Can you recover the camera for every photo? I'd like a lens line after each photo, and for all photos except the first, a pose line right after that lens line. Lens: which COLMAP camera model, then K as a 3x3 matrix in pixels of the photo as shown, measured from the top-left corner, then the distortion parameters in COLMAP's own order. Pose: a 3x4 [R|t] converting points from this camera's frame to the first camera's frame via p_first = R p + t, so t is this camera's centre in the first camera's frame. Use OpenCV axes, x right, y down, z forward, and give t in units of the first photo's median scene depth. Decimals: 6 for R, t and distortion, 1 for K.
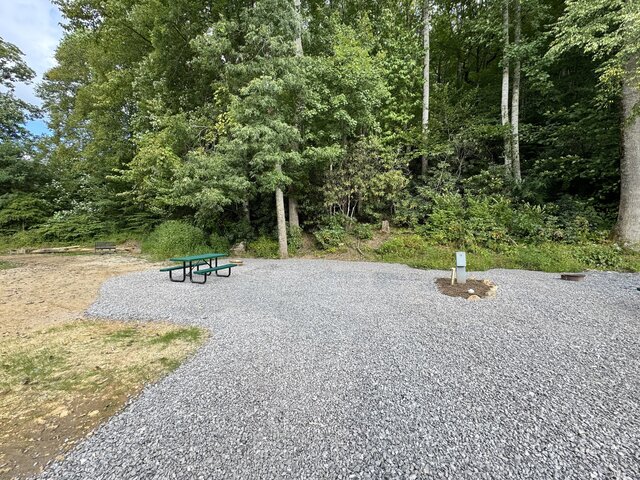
lens RADIAL K [[254.7, 0, 318.2], [0, 254.7, 239.1], [0, 0, 1]] dist [-0.004370, 0.000819]
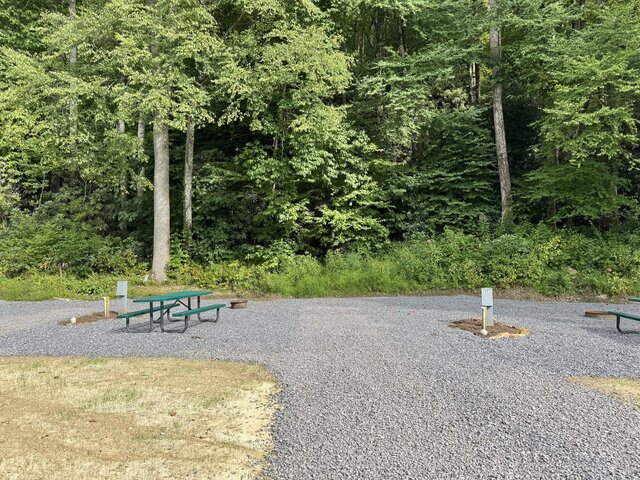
lens RADIAL K [[448.1, 0, 323.0], [0, 448.1, 240.2], [0, 0, 1]] dist [0.056717, -0.065456]
pose [[0.975913, 0.018706, 0.217355, 1.114102], [-0.003316, 0.997474, -0.070955, 0.004326], [-0.218134, 0.068525, 0.973510, -0.724729]]
